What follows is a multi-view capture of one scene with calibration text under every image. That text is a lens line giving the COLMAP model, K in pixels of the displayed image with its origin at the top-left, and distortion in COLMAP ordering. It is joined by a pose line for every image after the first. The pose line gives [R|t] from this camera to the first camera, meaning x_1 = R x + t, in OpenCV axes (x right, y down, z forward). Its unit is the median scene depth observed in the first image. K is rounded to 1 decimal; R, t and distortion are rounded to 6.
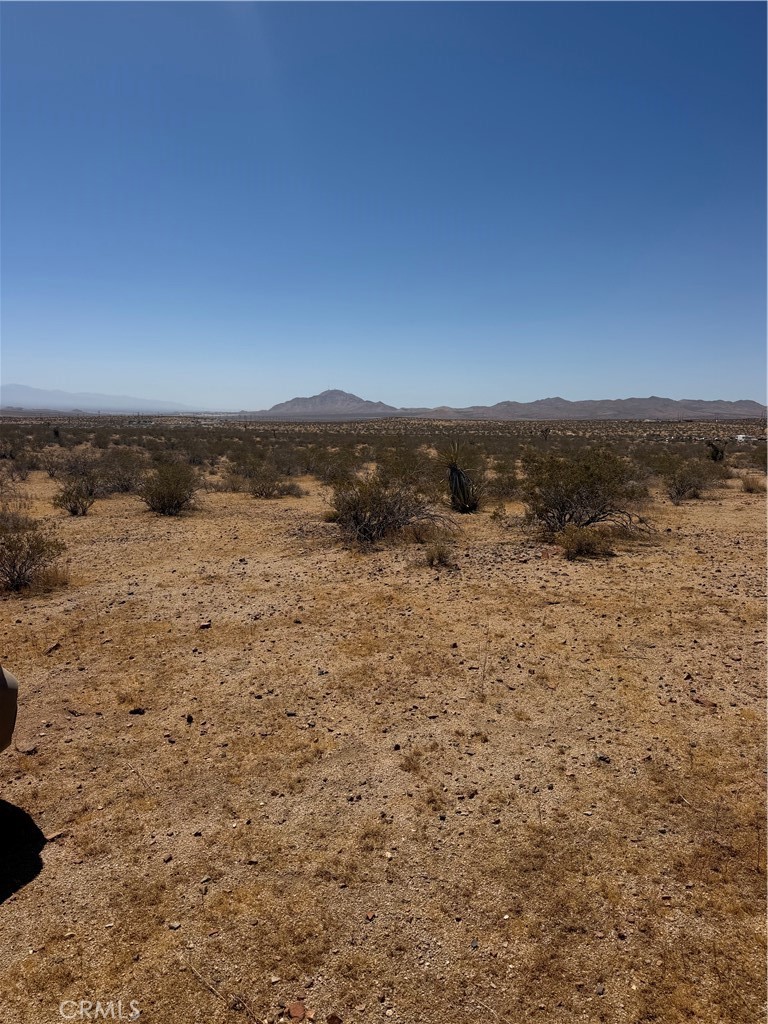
lens RADIAL K [[718.2, 0, 376.9], [0, 718.2, 498.8], [0, 0, 1]] dist [0.059117, -0.070985]
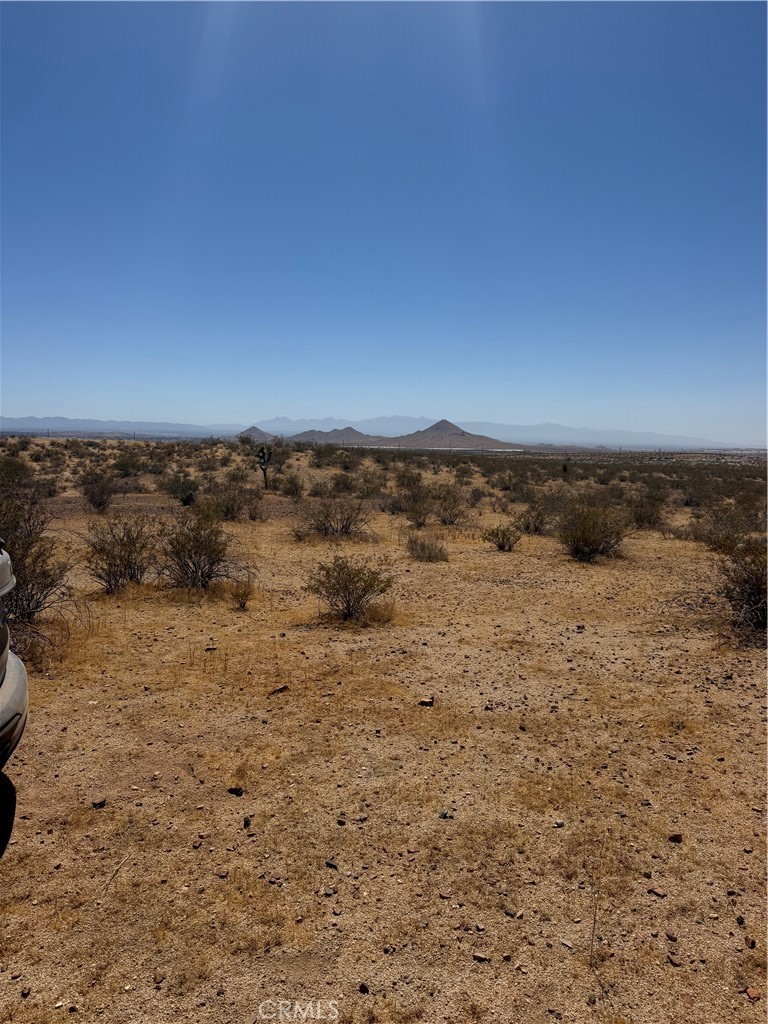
lens RADIAL K [[718.2, 0, 381.2], [0, 718.2, 514.2], [0, 0, 1]] dist [0.059117, -0.070985]
pose [[0.765629, 0.066306, -0.639856, 0.269509], [-0.084411, 0.996428, 0.002252, -0.045196], [0.637720, 0.052287, 0.768492, 0.326688]]
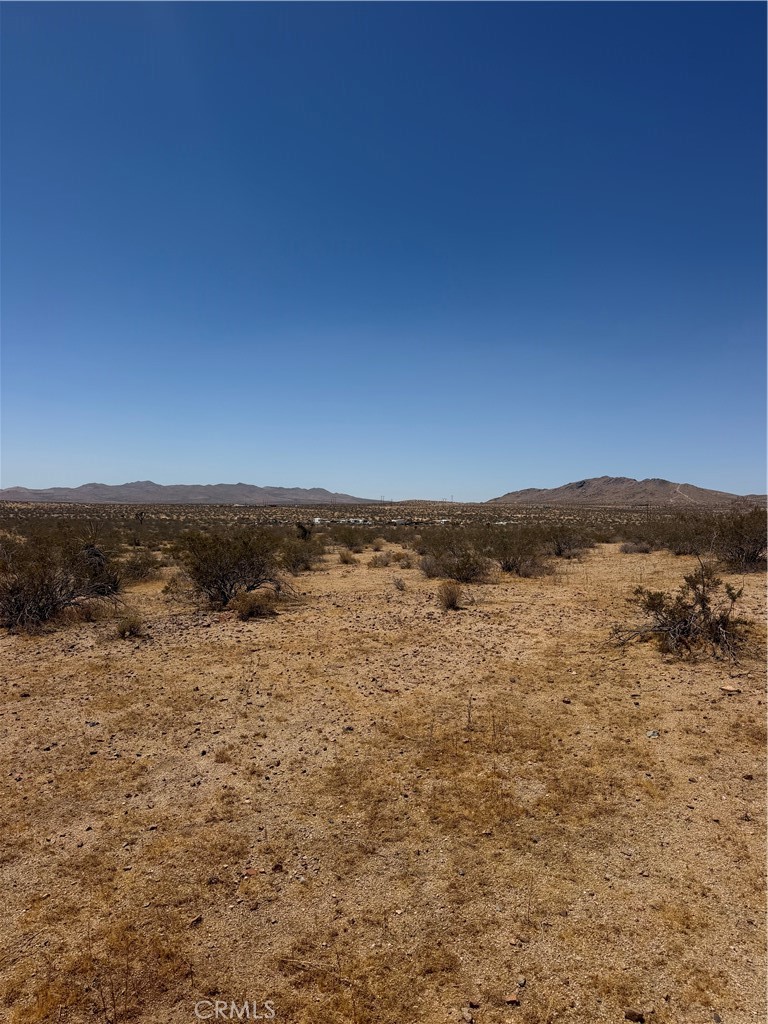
lens RADIAL K [[718.2, 0, 383.7], [0, 718.2, 507.8], [0, 0, 1]] dist [0.059117, -0.070985]
pose [[0.844564, 0.002836, 0.535447, -0.271280], [0.052408, 0.994747, -0.087933, 0.025354], [-0.532883, 0.102327, 0.839979, -0.214190]]
